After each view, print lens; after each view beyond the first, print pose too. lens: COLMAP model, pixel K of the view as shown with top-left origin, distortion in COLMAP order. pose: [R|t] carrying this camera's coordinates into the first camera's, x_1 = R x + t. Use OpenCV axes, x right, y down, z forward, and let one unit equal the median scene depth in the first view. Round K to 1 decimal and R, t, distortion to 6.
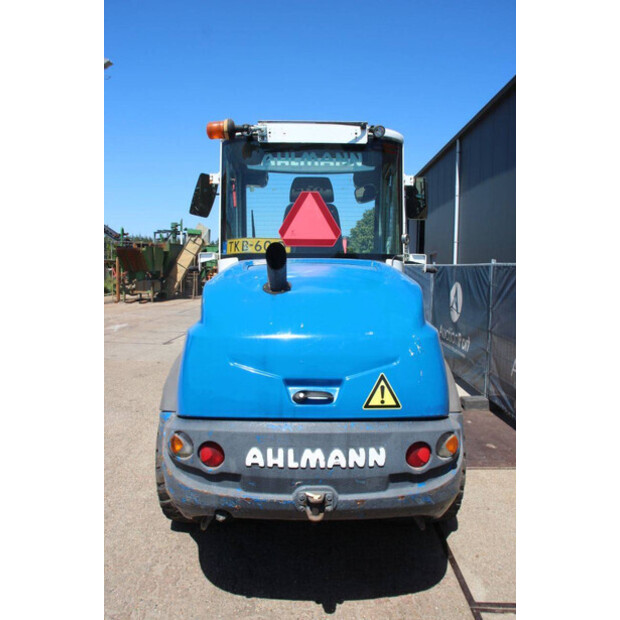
lens RADIAL K [[511.1, 0, 308.2], [0, 511.1, 318.6], [0, 0, 1]] dist [-0.126578, 0.103648]
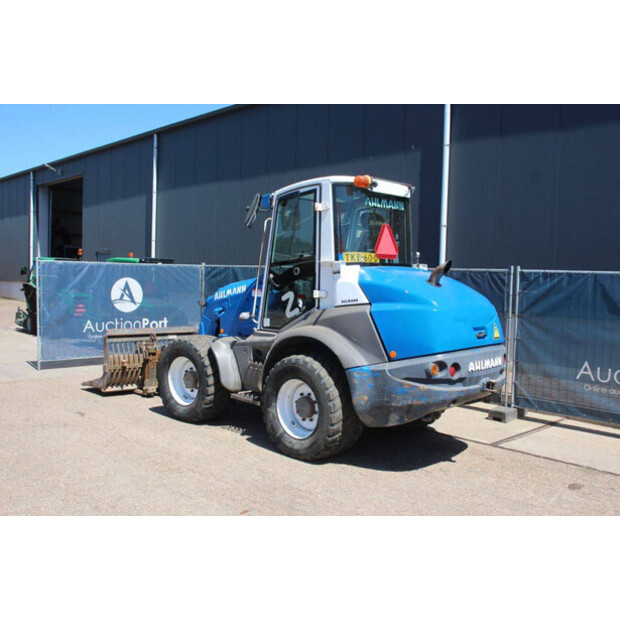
lens RADIAL K [[627.0, 0, 310.0], [0, 627.0, 310.0], [0, 0, 1]] dist [-0.005025, -0.001409]
pose [[0.692662, -0.038648, 0.720226, -2.267762], [0.059691, 0.998209, -0.003842, 0.018235], [-0.718788, 0.045653, 0.693729, -0.270726]]
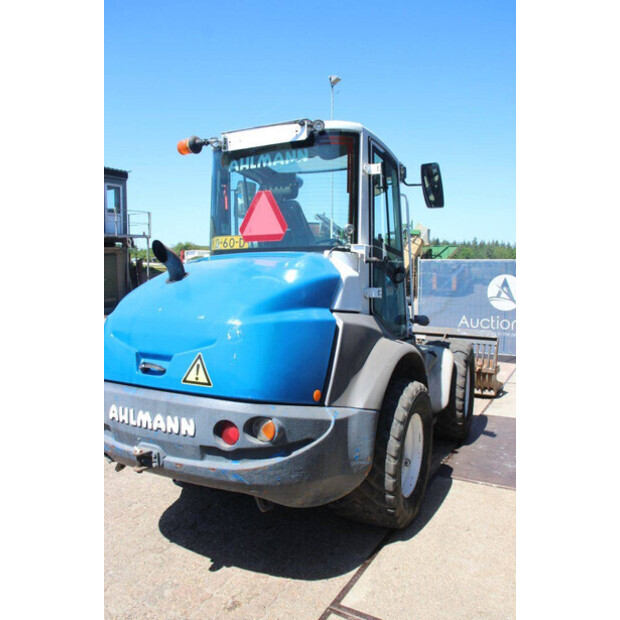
lens RADIAL K [[511.1, 0, 308.2], [0, 511.1, 318.6], [0, 0, 1]] dist [-0.126578, 0.103648]
pose [[0.870709, 0.032829, -0.490702, 0.884336], [-0.034016, 0.999400, 0.006502, 0.017106], [0.490621, 0.011030, 0.871303, 0.149821]]
